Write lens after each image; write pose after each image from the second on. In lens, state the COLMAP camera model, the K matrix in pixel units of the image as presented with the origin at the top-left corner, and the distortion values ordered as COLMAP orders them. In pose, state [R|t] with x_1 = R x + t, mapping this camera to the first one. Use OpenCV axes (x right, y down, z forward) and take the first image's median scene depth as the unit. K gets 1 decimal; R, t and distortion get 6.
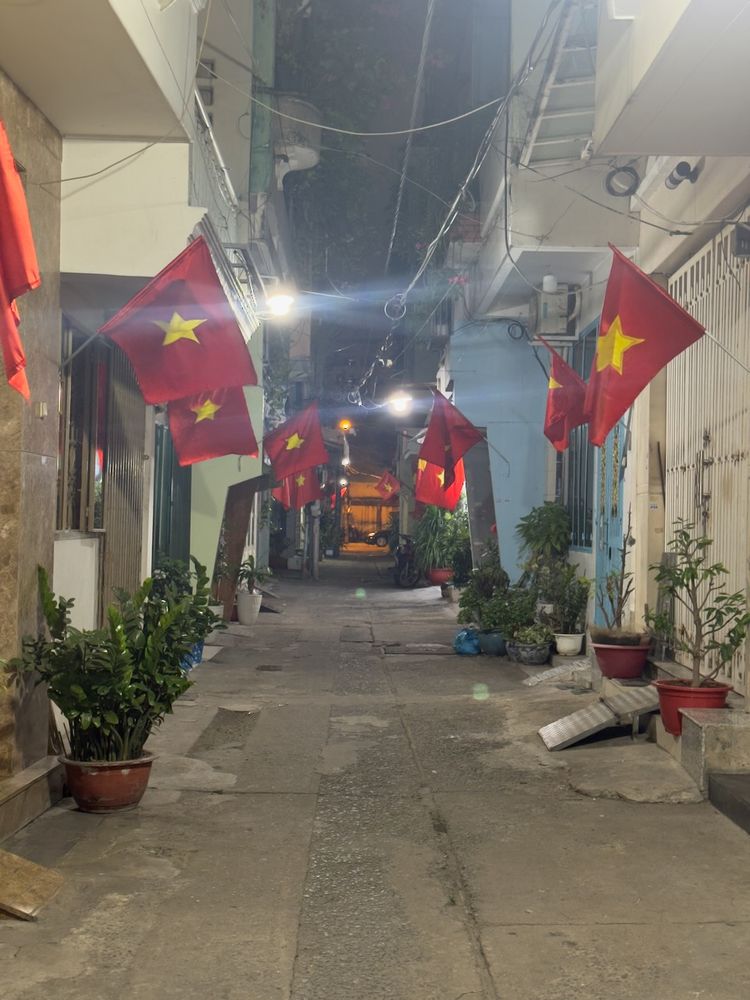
lens RADIAL K [[1465.5, 0, 375.0], [0, 1465.5, 500.0], [0, 0, 1]] dist [0.193335, 0.004776]
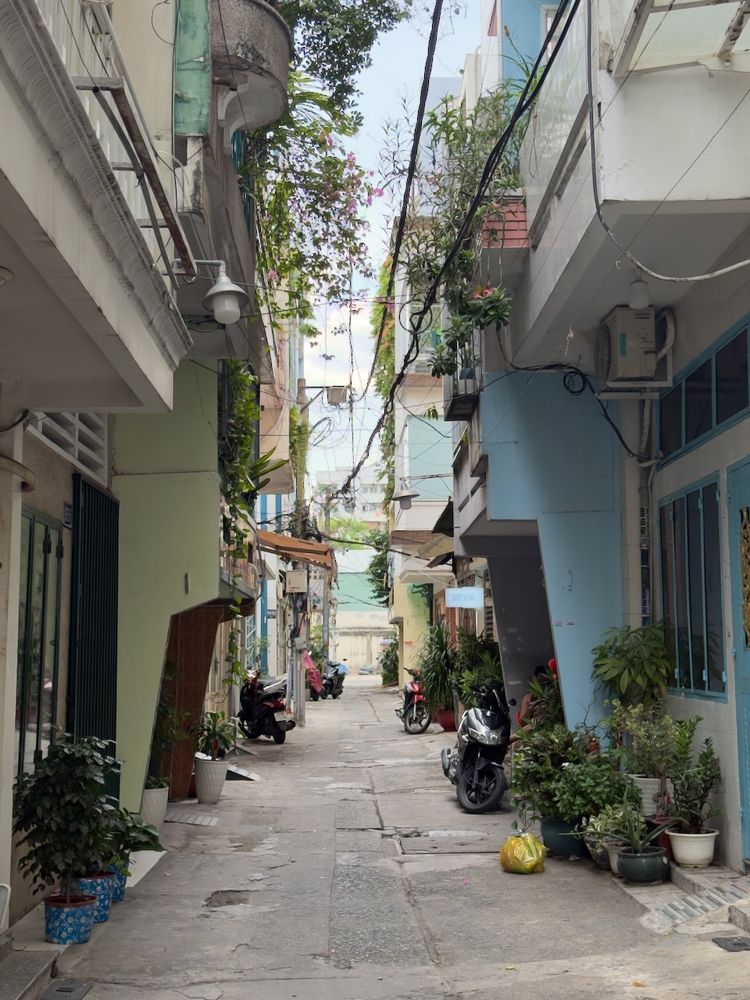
lens RADIAL K [[1465.5, 0, 375.0], [0, 1465.5, 500.0], [0, 0, 1]] dist [0.193335, 0.004776]
pose [[0.999518, -0.028235, 0.012883, -0.010973], [0.029260, 0.995699, -0.087905, 0.000784], [-0.010345, 0.088240, 0.996046, 0.319113]]
